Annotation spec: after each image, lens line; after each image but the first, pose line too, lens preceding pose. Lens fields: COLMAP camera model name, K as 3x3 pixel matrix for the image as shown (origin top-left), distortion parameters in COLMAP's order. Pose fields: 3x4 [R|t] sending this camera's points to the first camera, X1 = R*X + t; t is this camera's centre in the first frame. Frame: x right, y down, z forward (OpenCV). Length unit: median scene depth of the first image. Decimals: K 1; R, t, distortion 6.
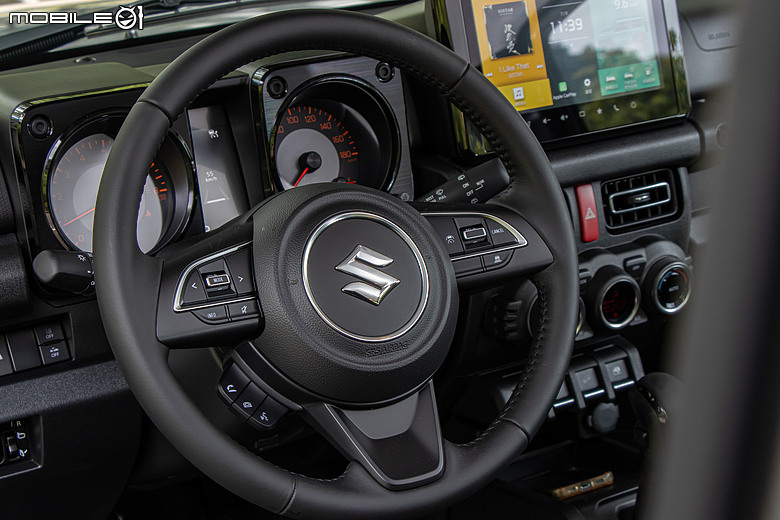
lens RADIAL K [[1311.4, 0, 390.0], [0, 1311.4, 260.0], [0, 0, 1]] dist [0.304935, -0.025568]
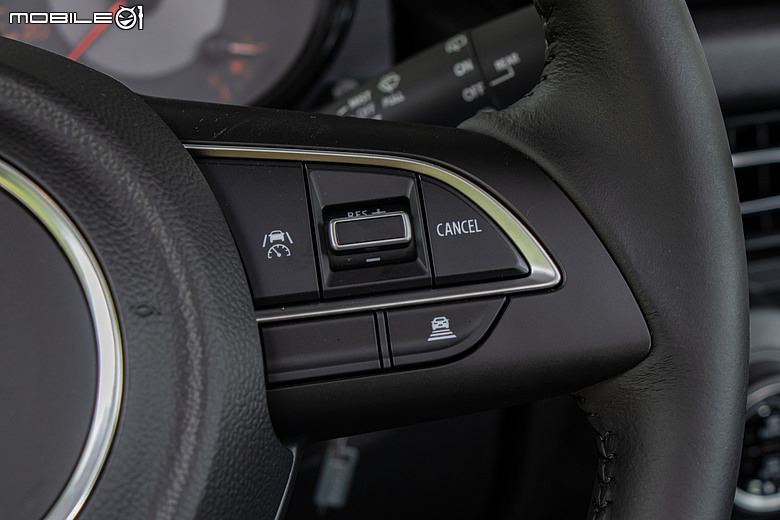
lens RADIAL K [[1805.0, 0, 390.0], [0, 1805.0, 260.0], [0, 0, 1]] dist [-0.005620, -0.003230]
pose [[0.982602, 0.083136, -0.166076, 0.132548], [-0.076302, 0.995971, 0.047123, -0.032233], [0.169325, -0.033631, 0.984986, 0.616048]]
